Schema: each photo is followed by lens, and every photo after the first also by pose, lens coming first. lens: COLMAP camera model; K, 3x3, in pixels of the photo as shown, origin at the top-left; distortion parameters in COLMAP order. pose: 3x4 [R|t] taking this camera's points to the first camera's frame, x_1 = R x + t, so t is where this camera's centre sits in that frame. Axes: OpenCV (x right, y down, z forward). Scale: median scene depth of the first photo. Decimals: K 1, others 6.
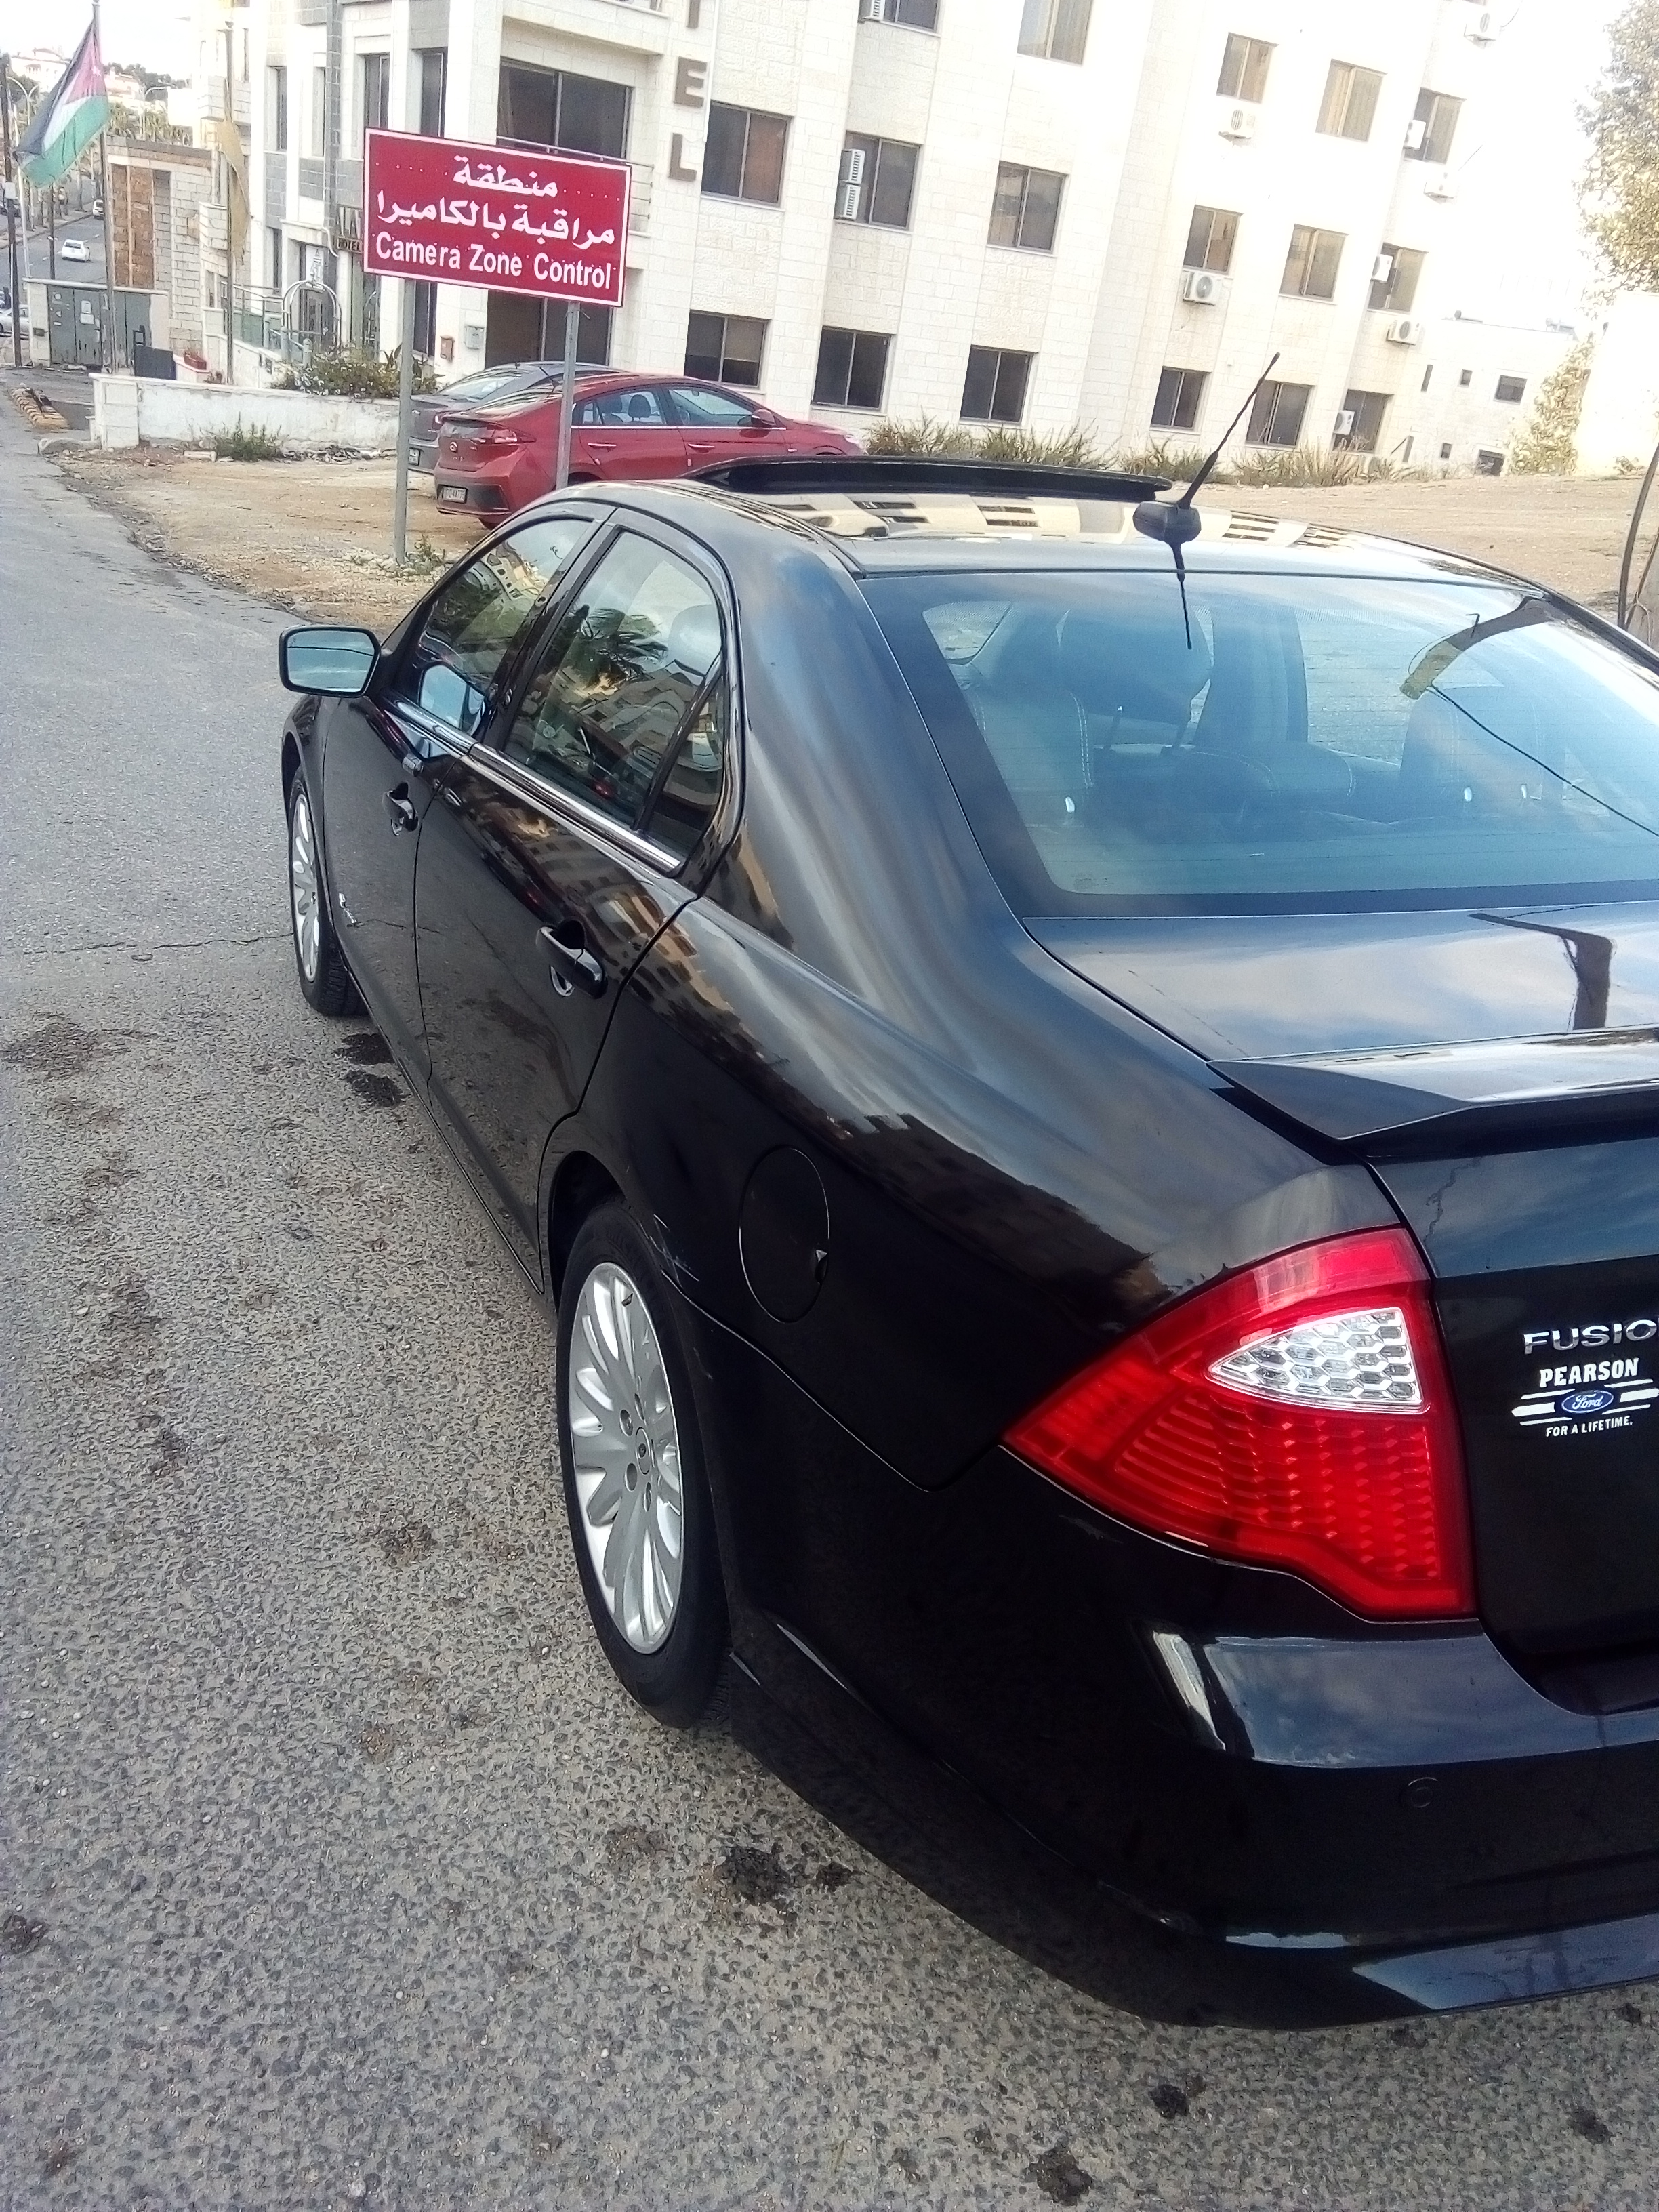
lens RADIAL K [[1722.1, 0, 829.5], [0, 1722.1, 1106.0], [0, 0, 1]] dist [0.097726, -0.152674]
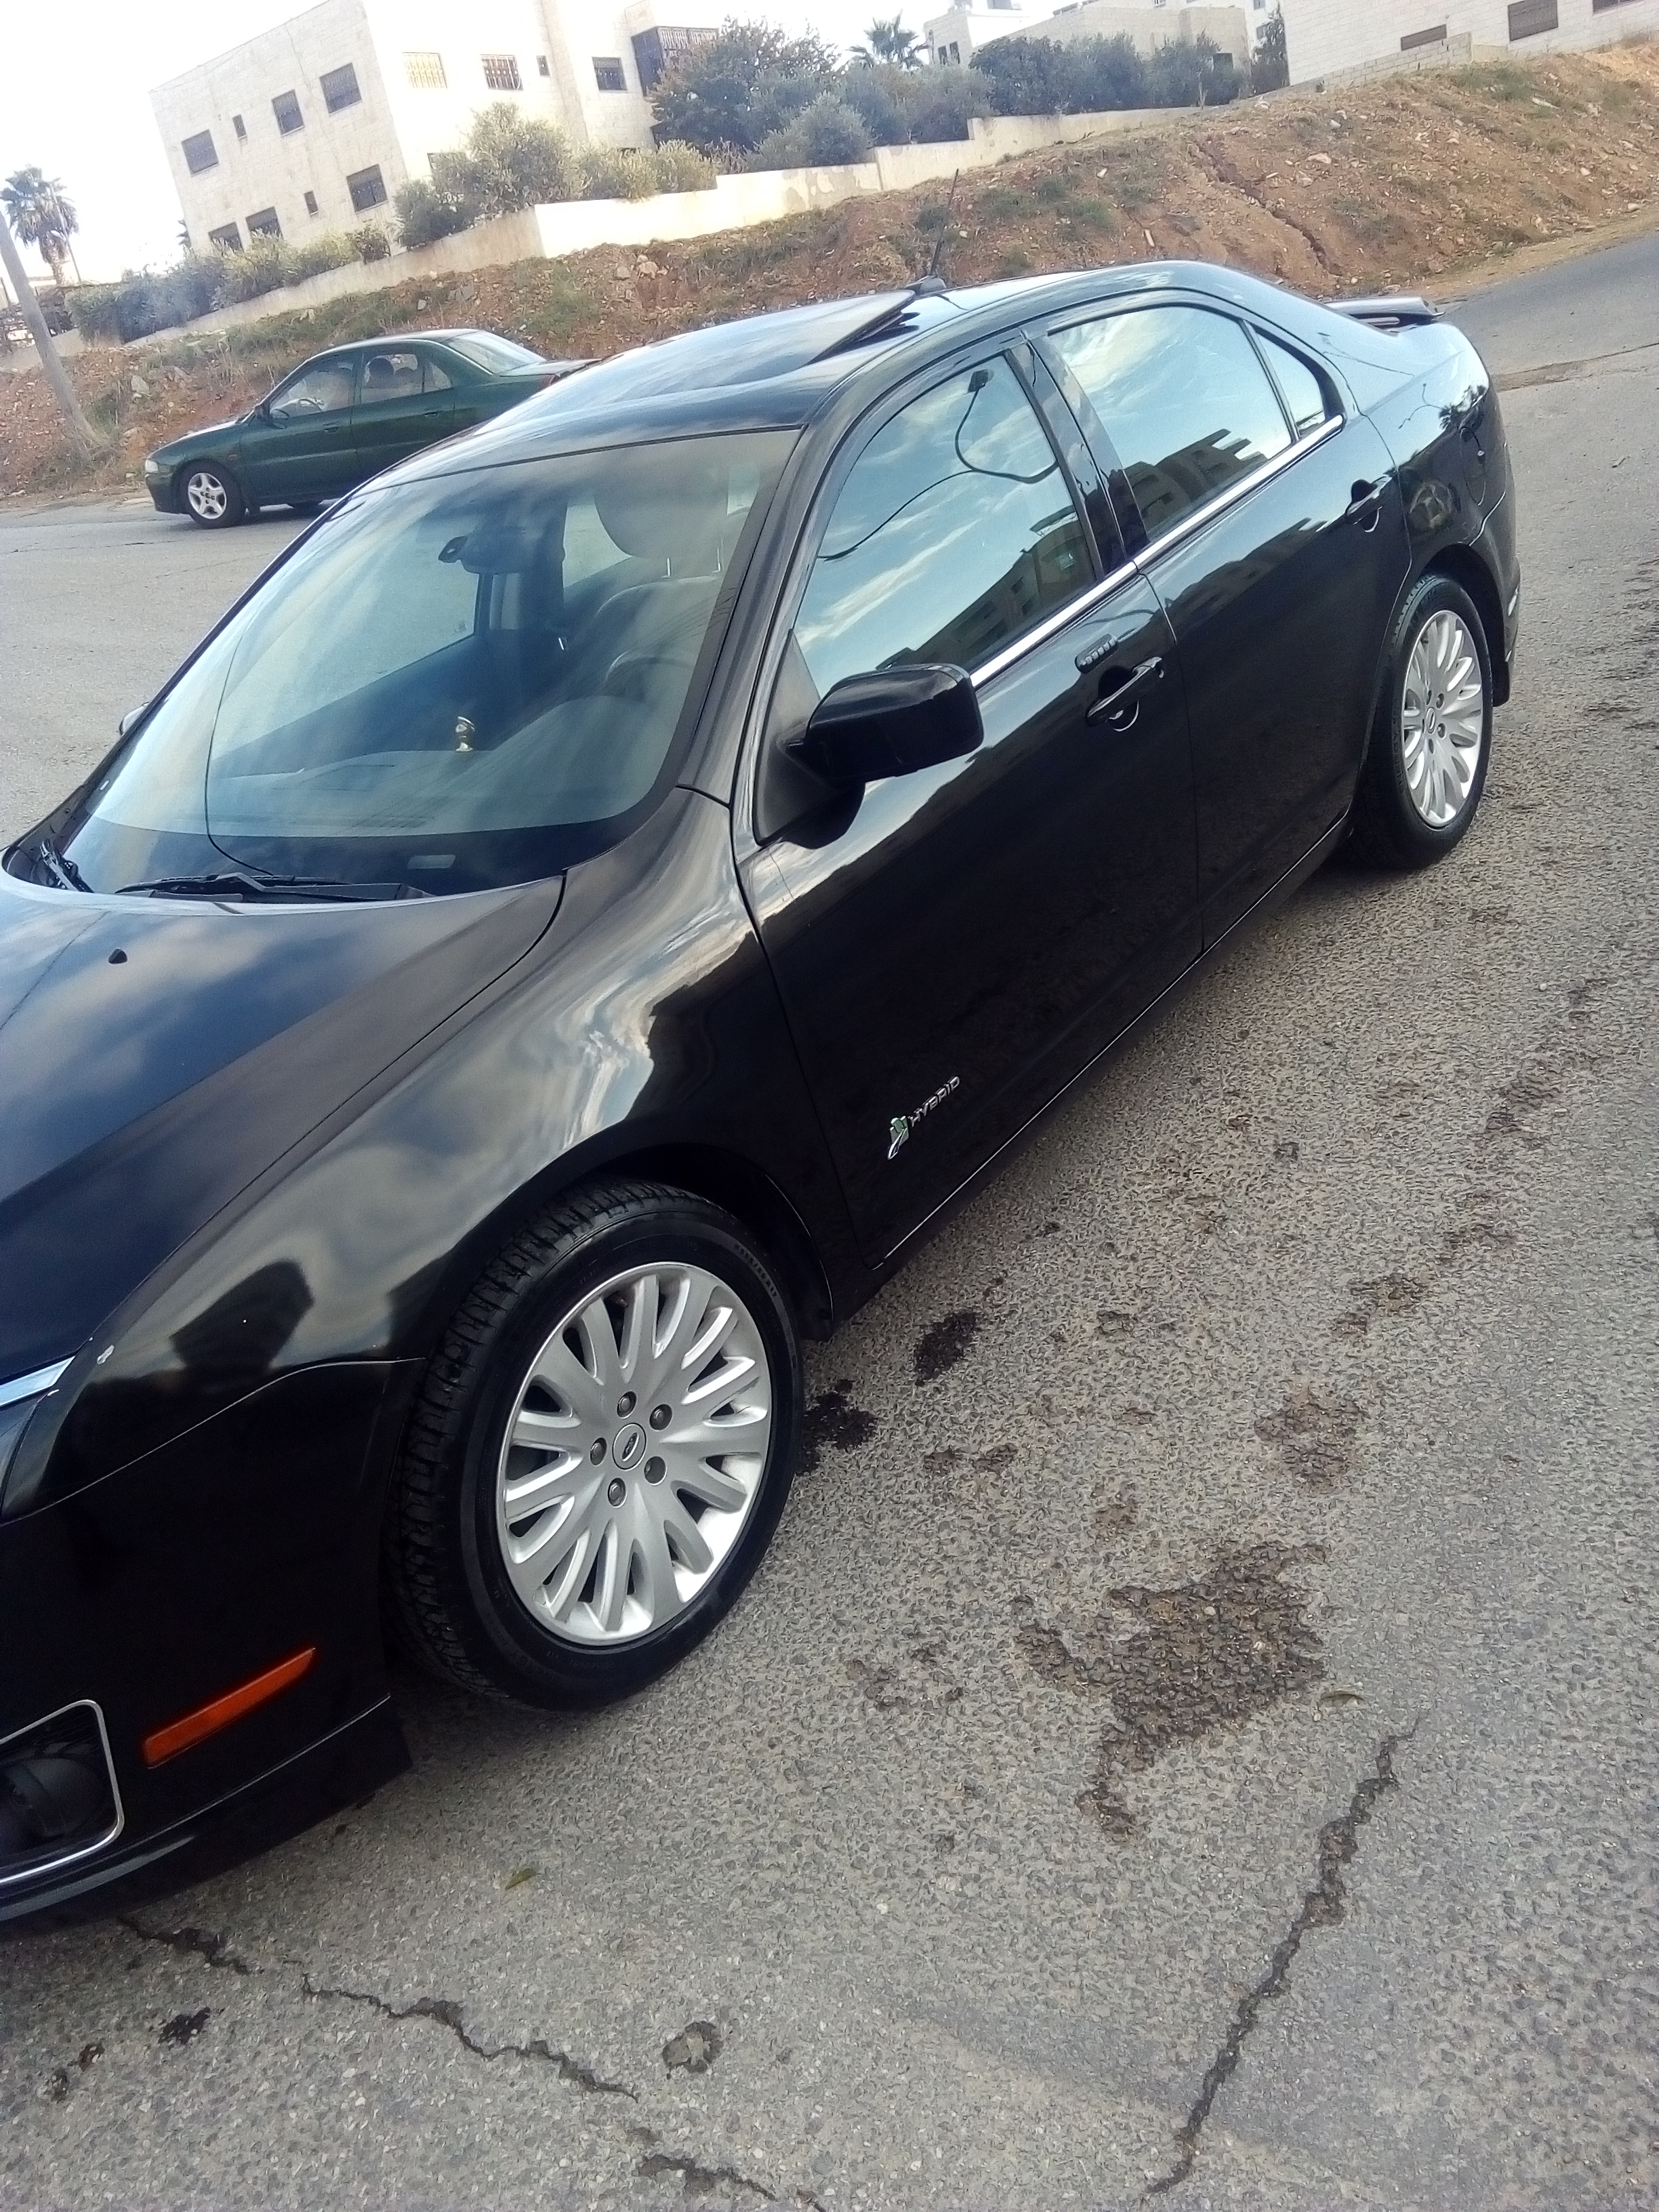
lens RADIAL K [[1722.1, 0, 829.5], [0, 1722.1, 1106.0], [0, 0, 1]] dist [0.097726, -0.152674]
pose [[-0.488022, -0.374508, 0.788402, -0.845149], [0.480949, 0.638388, 0.600956, -0.572421], [-0.728370, 0.672461, -0.131428, 1.201832]]
